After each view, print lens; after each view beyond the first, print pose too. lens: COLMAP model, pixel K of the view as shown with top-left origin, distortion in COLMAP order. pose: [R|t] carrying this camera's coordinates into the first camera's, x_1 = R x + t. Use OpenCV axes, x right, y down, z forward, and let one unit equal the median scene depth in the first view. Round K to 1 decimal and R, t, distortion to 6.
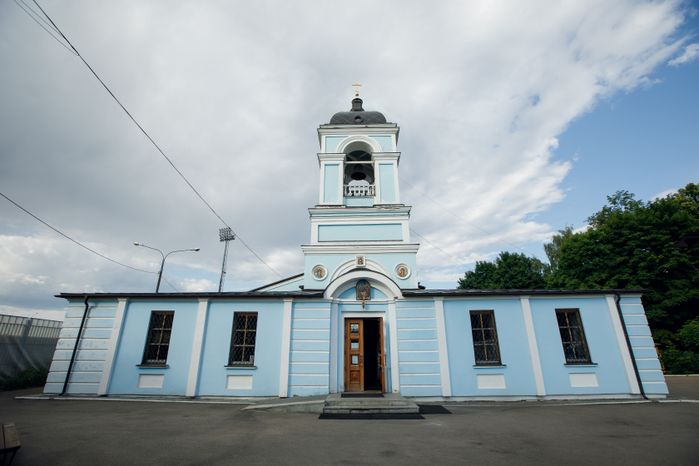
lens RADIAL K [[322.1, 0, 352.3], [0, 322.1, 223.3], [0, 0, 1]] dist [-0.010135, 0.000285]
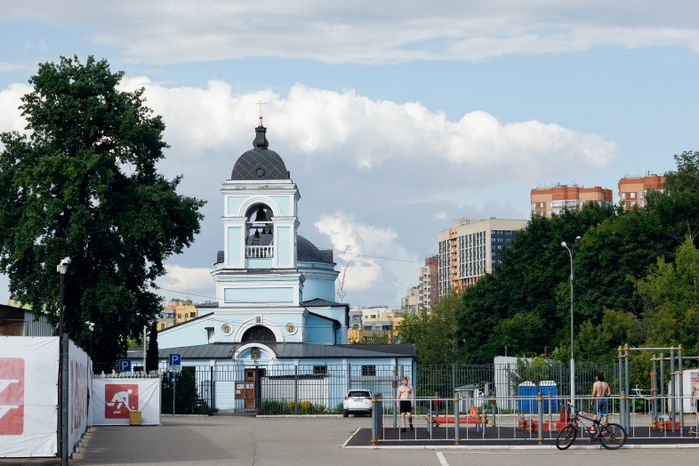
lens RADIAL K [[1410.5, 0, 349.5], [0, 1410.5, 233.0], [0, 0, 1]] dist [-0.156258, 0.451307]
pose [[0.999903, -0.000874, 0.013916, 0.440480], [-0.003055, 0.960058, 0.279785, -2.542583], [-0.013604, -0.279800, 0.959962, -6.110365]]
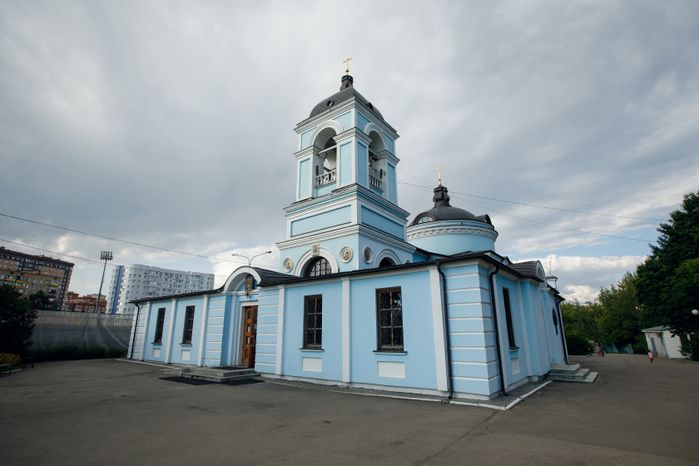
lens RADIAL K [[335.6, 0, 349.5], [0, 335.6, 233.0], [0, 0, 1]] dist [-0.031417, 0.000049]
pose [[0.811341, -0.163780, -0.561162, 1.057744], [0.224621, 0.973600, 0.040609, 0.063635], [0.539696, -0.158997, 0.826709, 0.227985]]
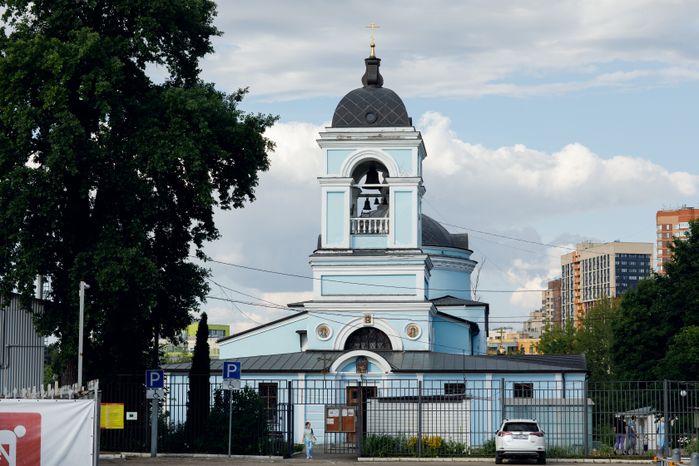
lens RADIAL K [[1410.5, 0, 349.5], [0, 1410.5, 233.0], [0, 0, 1]] dist [-0.156258, 0.451307]
pose [[0.997260, 0.000309, -0.073978, 0.386138], [0.019322, 0.964194, 0.264492, -1.699219], [0.071411, -0.265197, 0.961546, -4.027903]]
